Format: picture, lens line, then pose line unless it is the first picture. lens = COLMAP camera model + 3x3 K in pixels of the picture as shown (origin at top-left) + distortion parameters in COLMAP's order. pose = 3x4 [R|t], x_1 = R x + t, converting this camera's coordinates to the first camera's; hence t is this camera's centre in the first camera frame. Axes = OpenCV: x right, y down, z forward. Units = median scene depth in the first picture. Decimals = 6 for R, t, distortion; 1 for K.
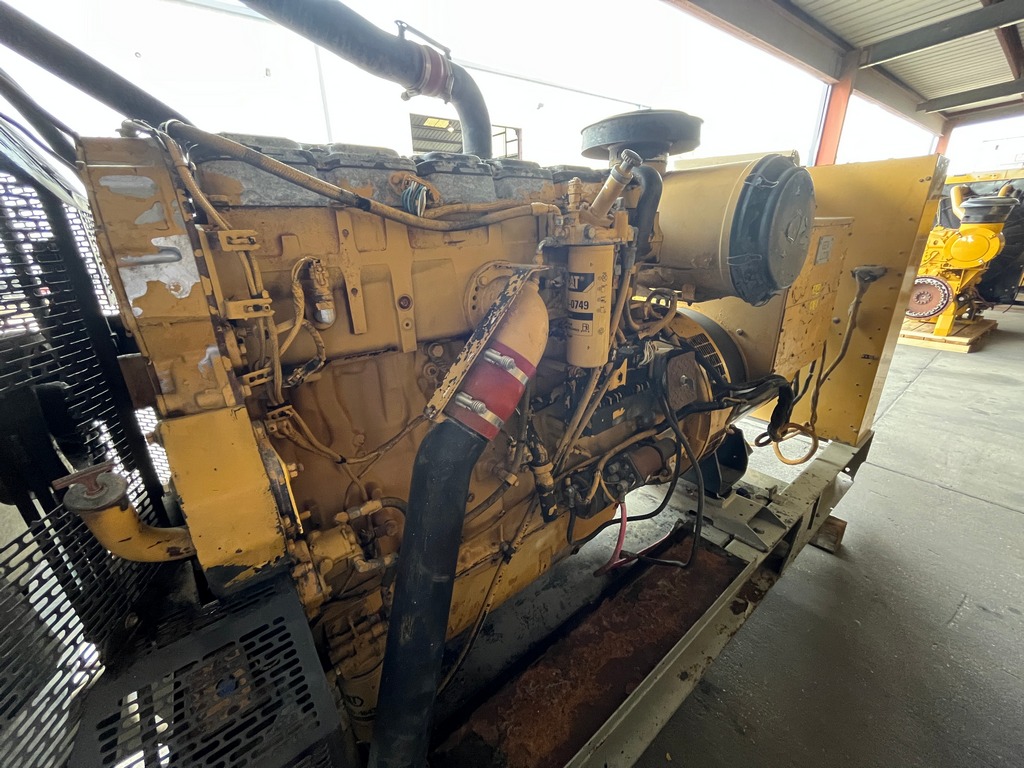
lens RADIAL K [[417.1, 0, 515.4], [0, 417.1, 383.6], [0, 0, 1]] dist [0.001601, -0.000617]
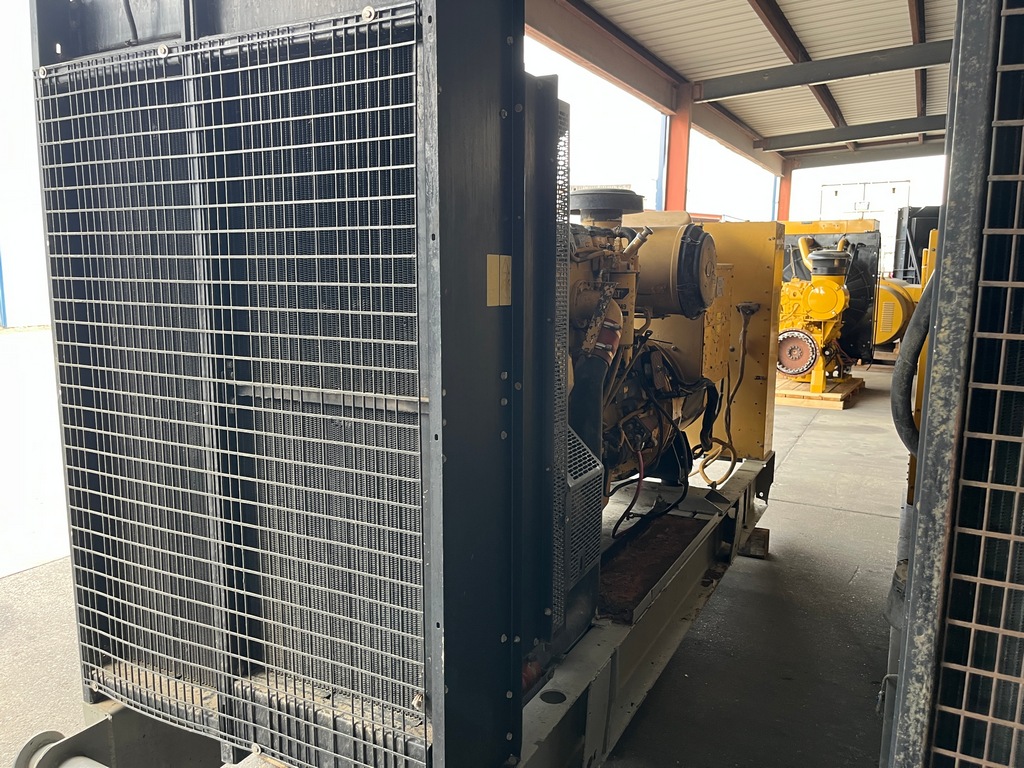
lens RADIAL K [[784.2, 0, 508.7], [0, 784.2, 384.7], [0, 0, 1]] dist [0.048672, -0.058967]
pose [[0.918236, -0.024129, 0.395297, -0.314024], [0.106262, 0.976552, -0.187226, 0.137065], [-0.381510, 0.213923, 0.899270, -0.332799]]
